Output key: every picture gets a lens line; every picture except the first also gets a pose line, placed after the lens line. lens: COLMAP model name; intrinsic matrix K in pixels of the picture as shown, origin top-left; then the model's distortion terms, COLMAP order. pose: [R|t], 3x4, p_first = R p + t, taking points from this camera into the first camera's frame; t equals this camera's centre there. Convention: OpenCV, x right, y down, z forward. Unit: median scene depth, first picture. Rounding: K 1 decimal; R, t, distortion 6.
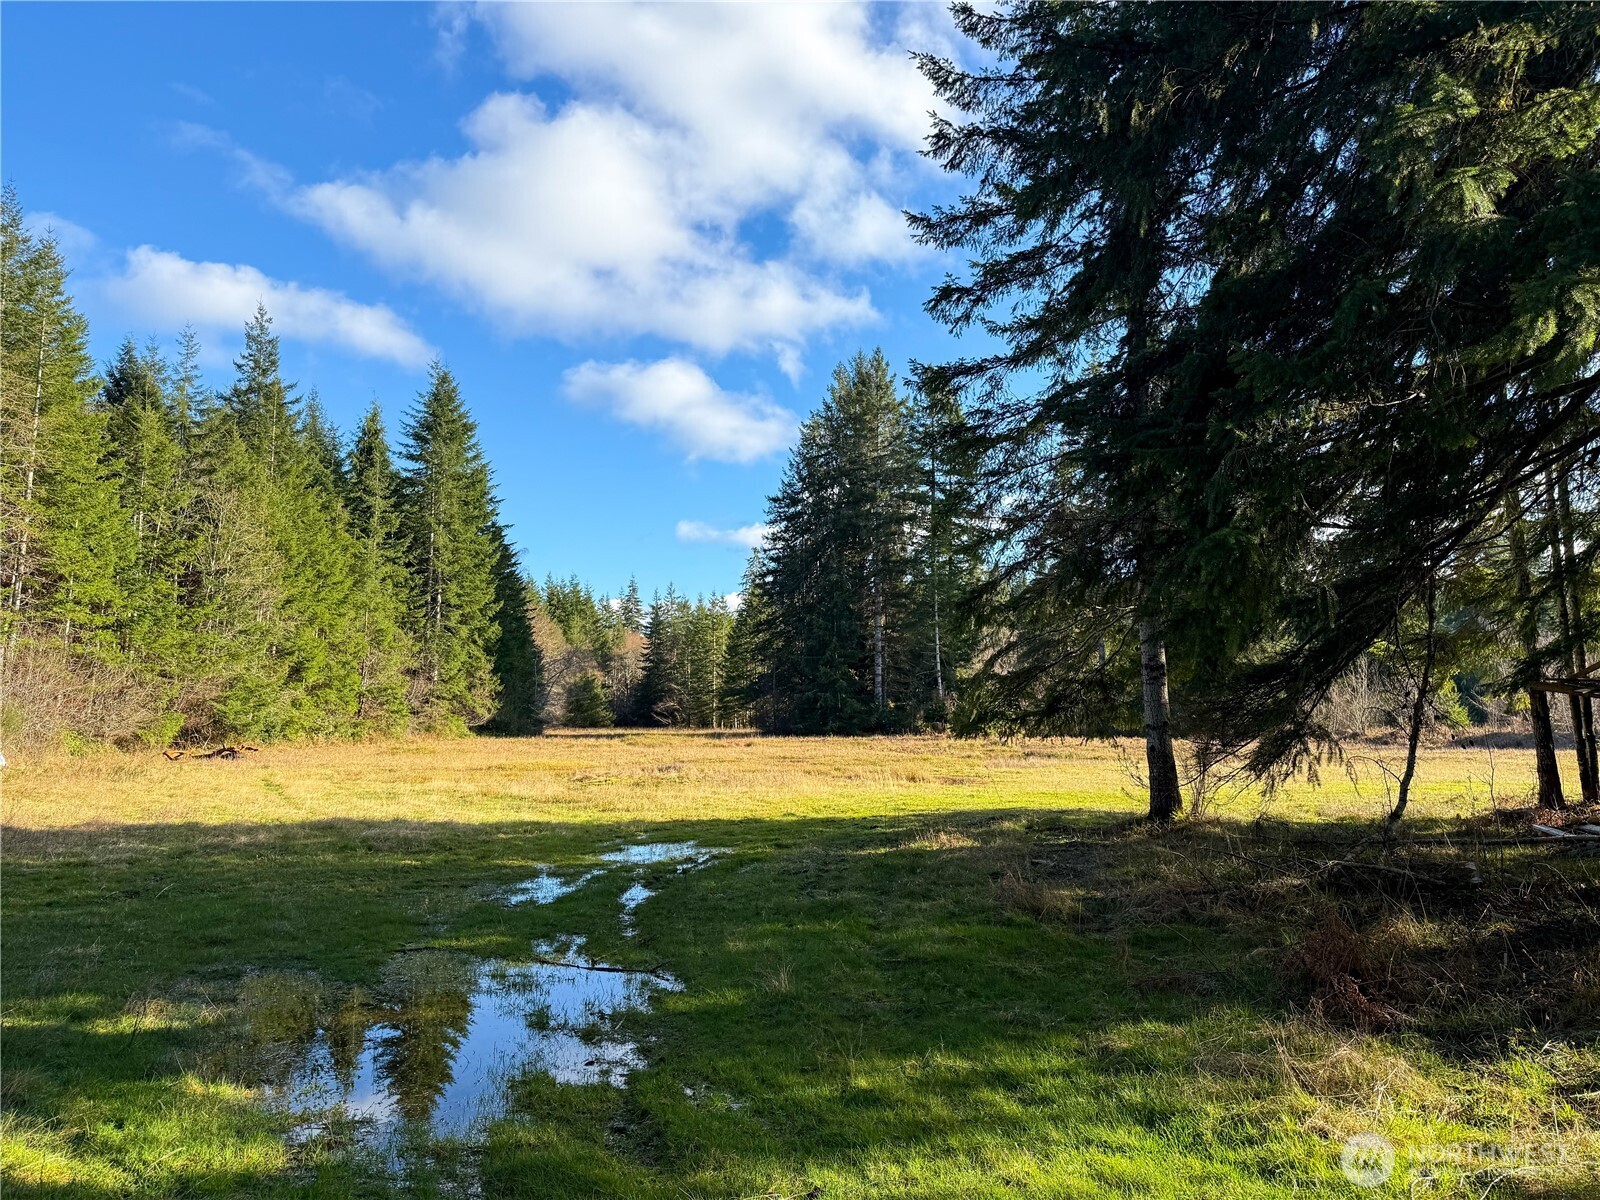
lens RADIAL K [[1128.1, 0, 800.9], [0, 1128.1, 597.7], [0, 0, 1]] dist [-0.006982, -0.001488]
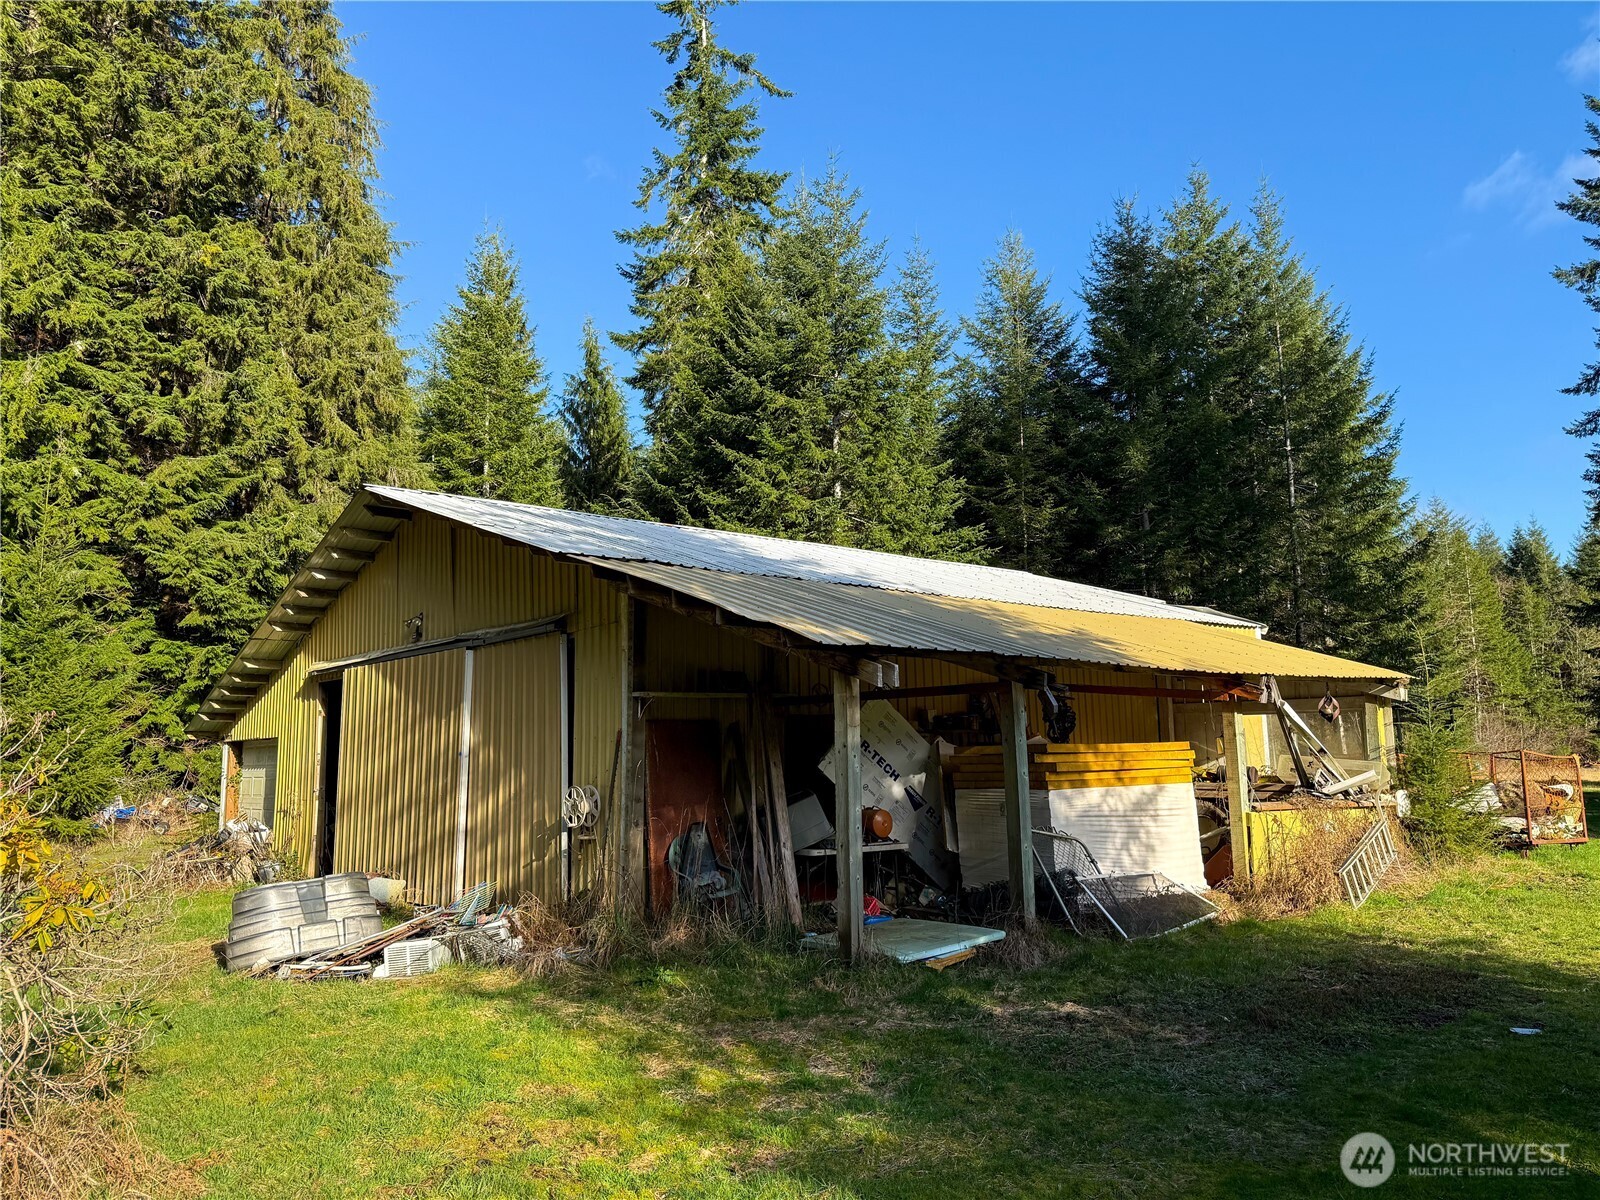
lens RADIAL K [[1128.1, 0, 801.1], [0, 1128.1, 600.4], [0, 0, 1]] dist [-0.006982, -0.001488]
pose [[0.383111, -0.140306, -0.912984, 0.783879], [0.123753, 0.987282, -0.099795, -0.121663], [0.915375, -0.074752, 0.395602, -1.005949]]
